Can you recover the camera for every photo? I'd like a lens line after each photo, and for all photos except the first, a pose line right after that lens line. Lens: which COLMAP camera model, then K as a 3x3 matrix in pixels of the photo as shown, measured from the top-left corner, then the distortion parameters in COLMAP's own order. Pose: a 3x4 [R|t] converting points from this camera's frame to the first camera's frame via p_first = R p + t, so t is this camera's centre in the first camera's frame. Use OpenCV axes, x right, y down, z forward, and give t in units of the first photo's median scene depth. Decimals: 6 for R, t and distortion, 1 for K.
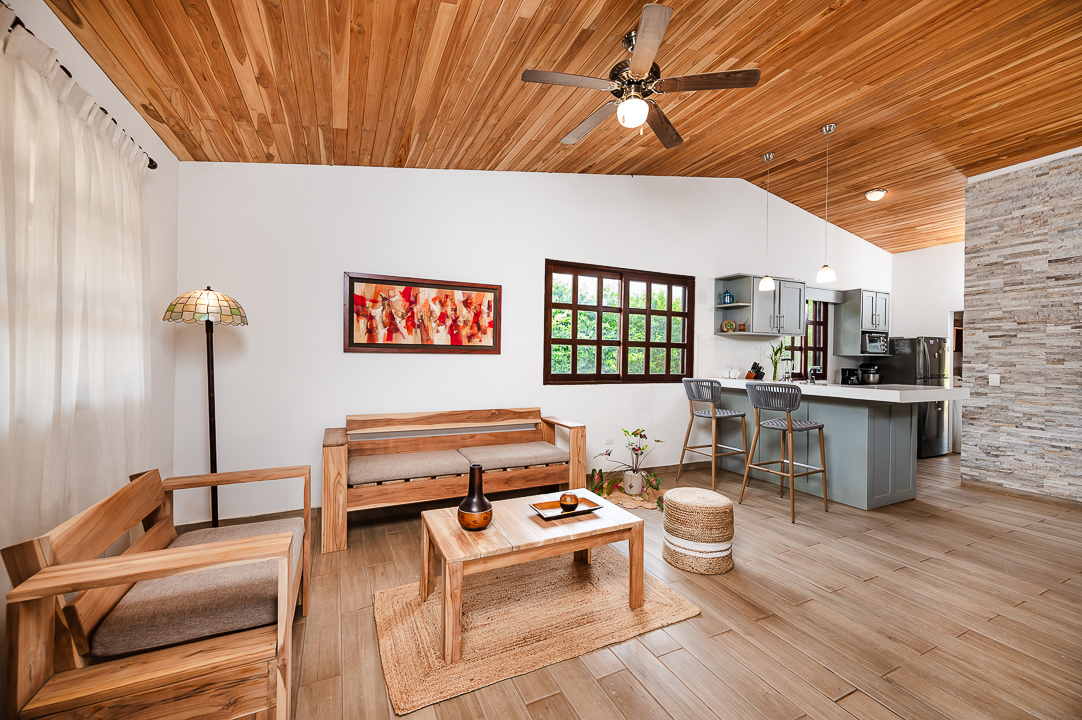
lens RADIAL K [[425.2, 0, 540.3], [0, 425.2, 357.8], [0, 0, 1]] dist [0.000942, 0.000303]
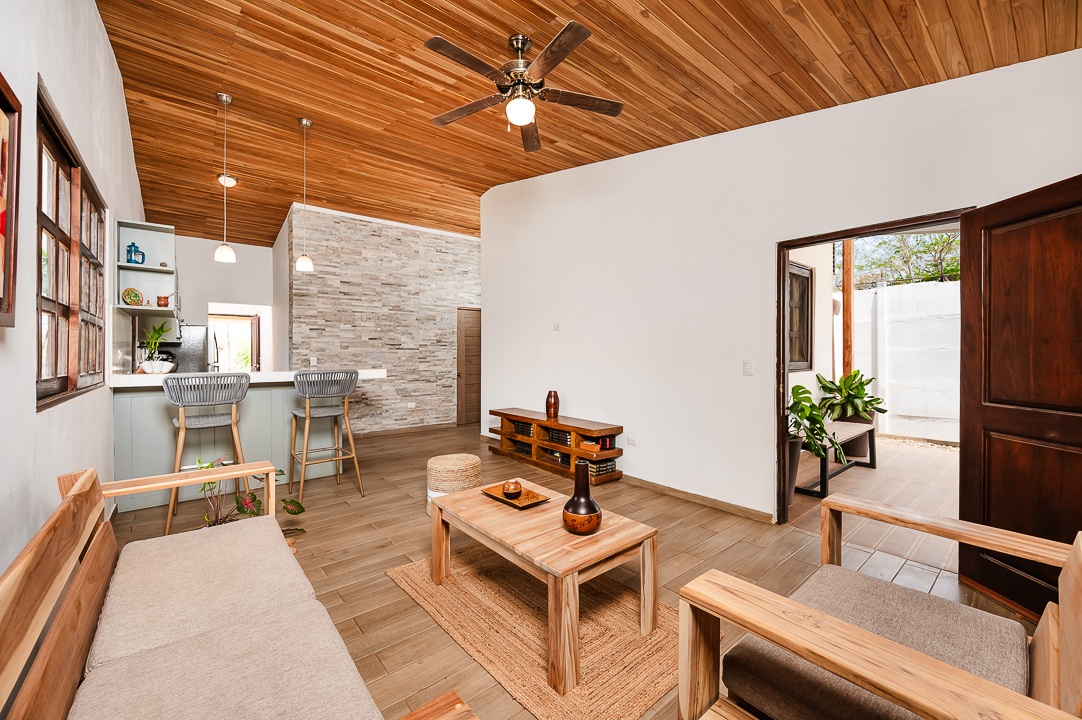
lens RADIAL K [[433.8, 0, 538.5], [0, 433.8, 351.9], [0, 0, 1]] dist [0.000549, 0.000091]
pose [[-0.249076, -0.012080, 0.968409, -0.418117], [-0.001718, 0.999926, 0.012031, 0.004048], [-0.968482, 0.001333, -0.249078, 0.607524]]
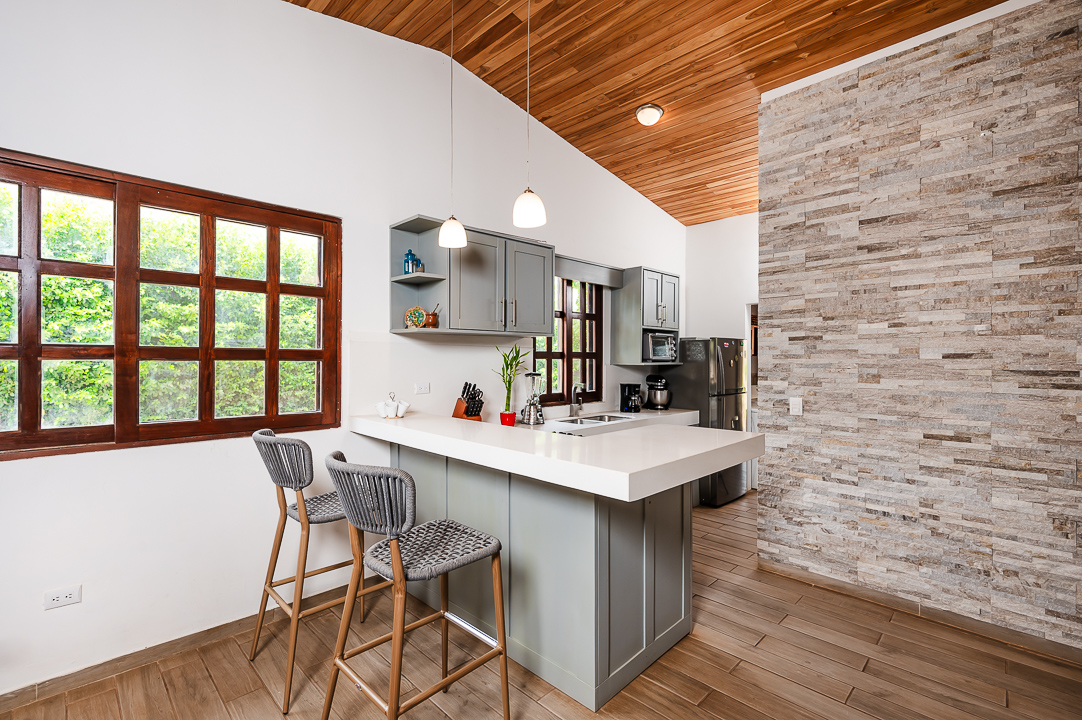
lens RADIAL K [[489.9, 0, 536.3], [0, 489.9, 358.4], [0, 0, 1]] dist [0.002691, 0.000278]
pose [[0.941560, -0.010961, 0.336667, 0.417235], [0.011000, 0.999938, 0.001789, -0.023989], [-0.336666, 0.002019, 0.941622, 0.404479]]
